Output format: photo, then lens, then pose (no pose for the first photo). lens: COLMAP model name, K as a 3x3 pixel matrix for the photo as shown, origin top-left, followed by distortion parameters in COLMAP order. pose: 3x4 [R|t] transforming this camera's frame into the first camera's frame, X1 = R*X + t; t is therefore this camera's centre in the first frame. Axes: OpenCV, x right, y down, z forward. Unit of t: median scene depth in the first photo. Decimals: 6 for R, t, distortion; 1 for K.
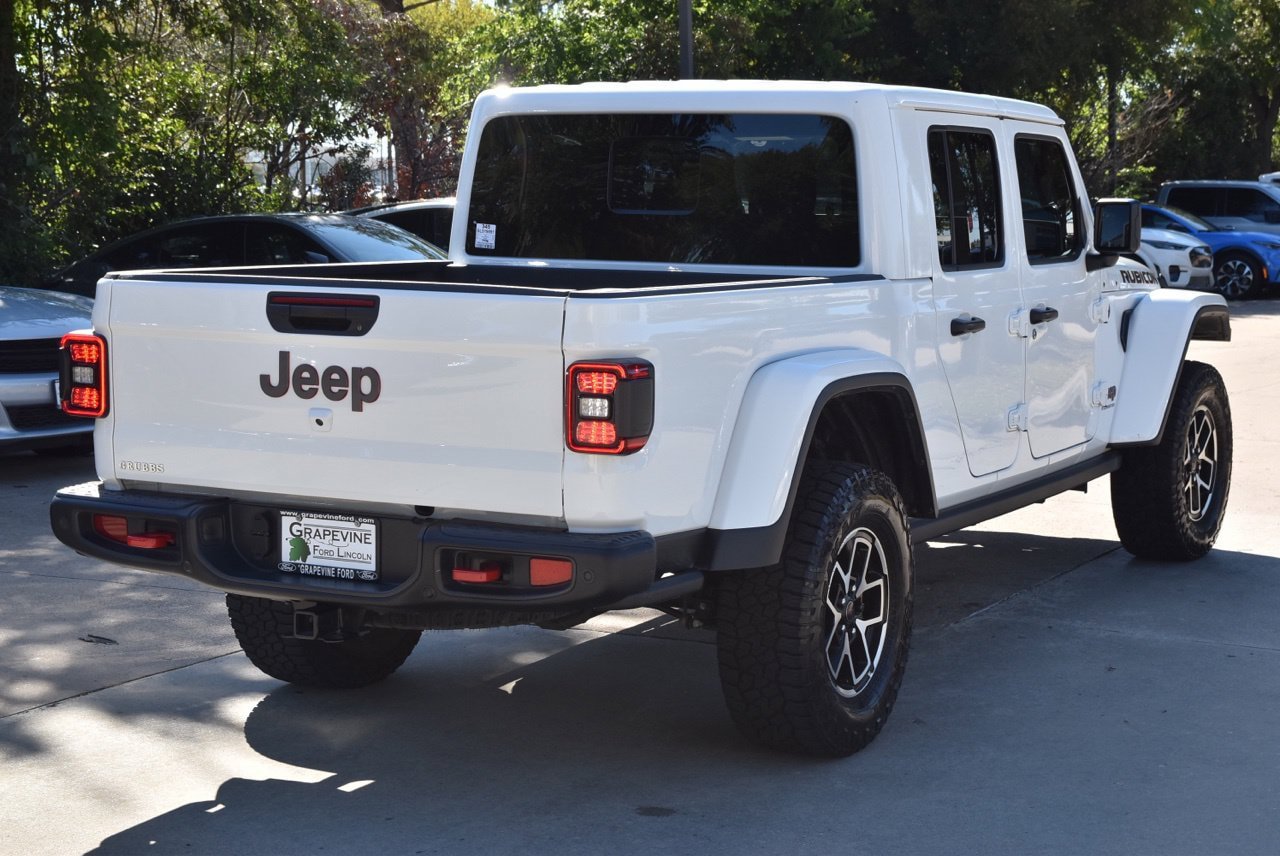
lens RADIAL K [[2310.7, 0, 657.9], [0, 2310.7, 432.4], [0, 0, 1]] dist [0.165518, 0.140257]
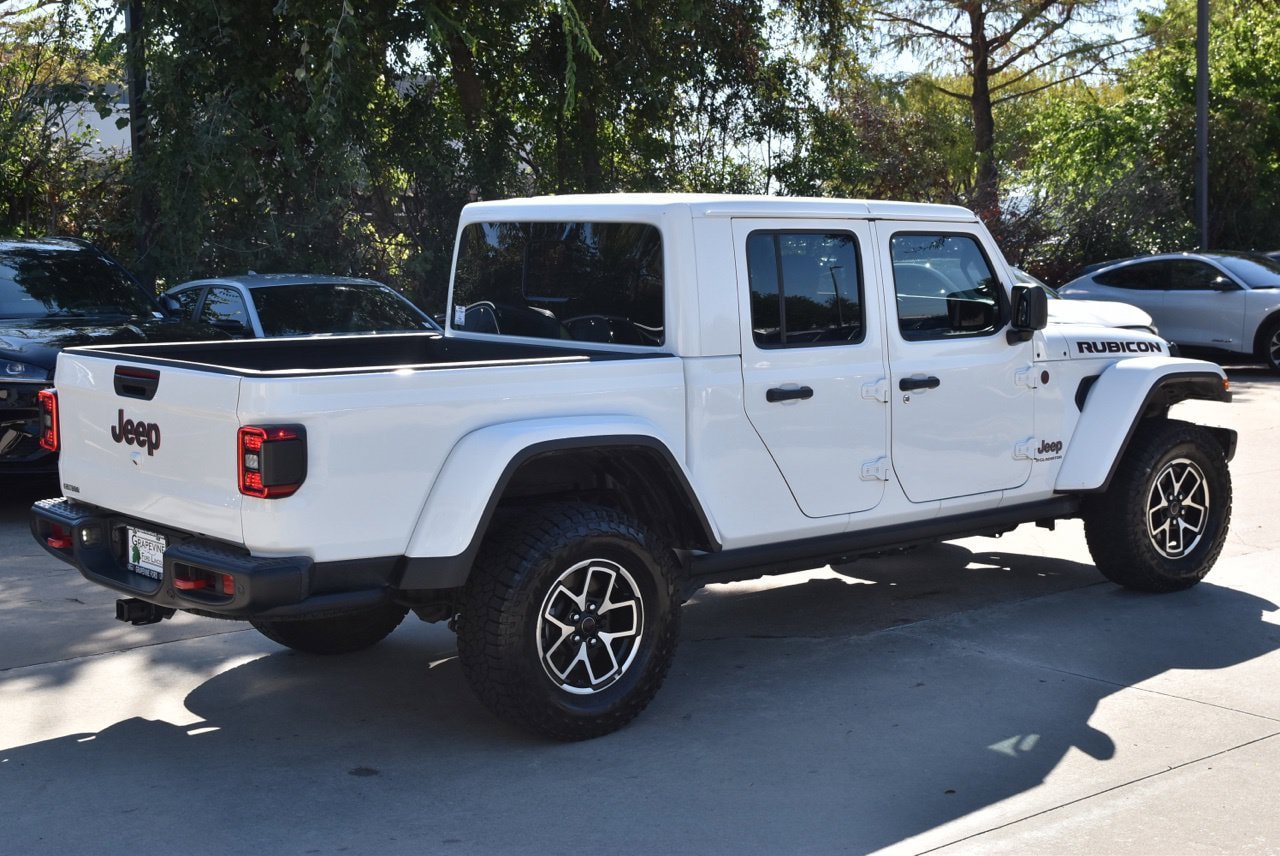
lens RADIAL K [[1791.7, 0, 654.9], [0, 1791.7, 425.5], [0, 0, 1]] dist [0.075607, 0.096976]
pose [[0.930850, 0.030235, -0.364147, 0.511284], [-0.030452, 0.999523, 0.005148, -0.039935], [0.364129, 0.006297, 0.931327, 0.125645]]
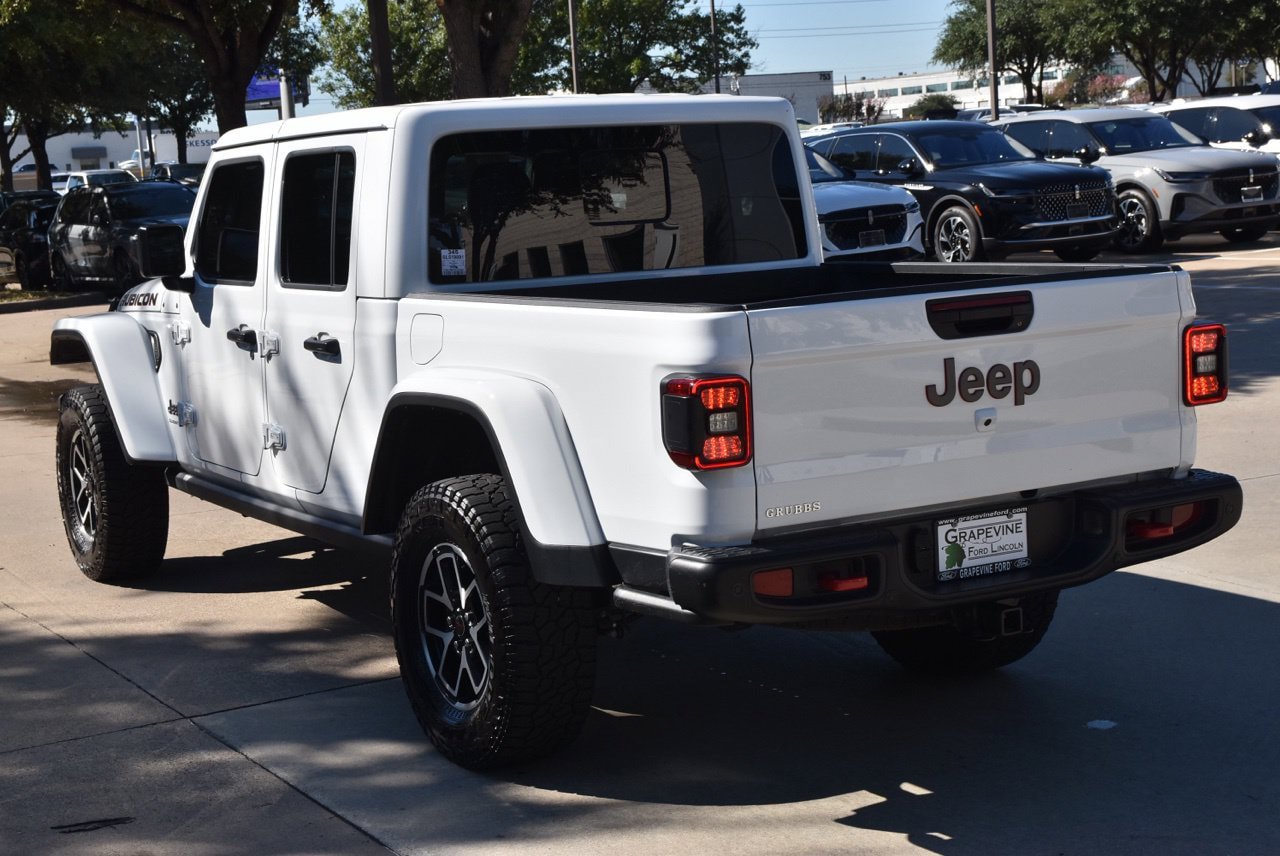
lens RADIAL K [[2097.6, 0, 646.1], [0, 2097.6, 443.1], [0, 0, 1]] dist [0.096330, 0.296970]
pose [[0.512310, -0.143864, 0.846665, -0.980148], [0.145431, 0.986164, 0.079568, -0.088322], [-0.846397, 0.082368, 0.526144, 0.633348]]
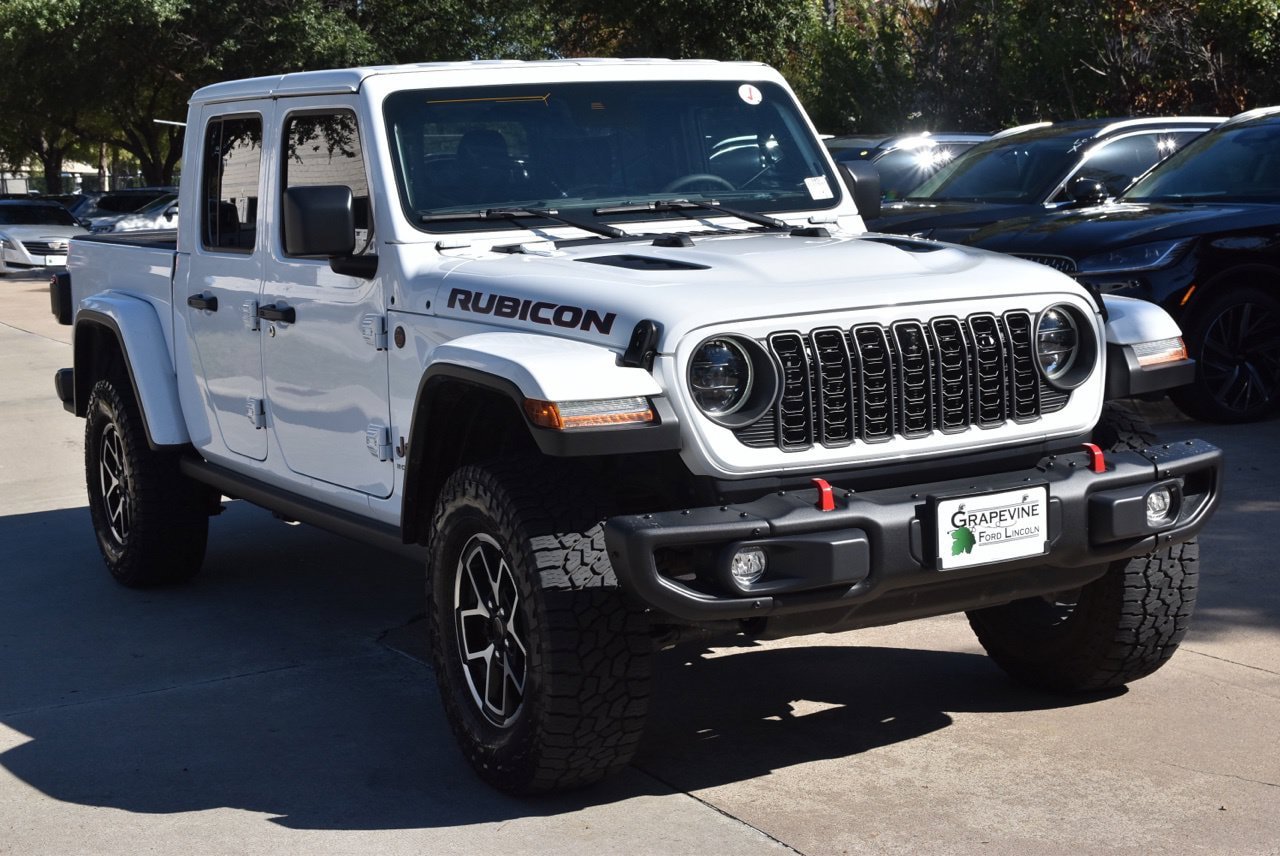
lens RADIAL K [[2097.6, 0, 646.1], [0, 2097.6, 443.1], [0, 0, 1]] dist [0.096330, 0.296970]
pose [[-0.550964, 0.125826, -0.824989, 1.049895], [-0.054835, 0.980973, 0.186238, -0.220381], [0.832725, 0.147849, -0.533581, 2.131650]]
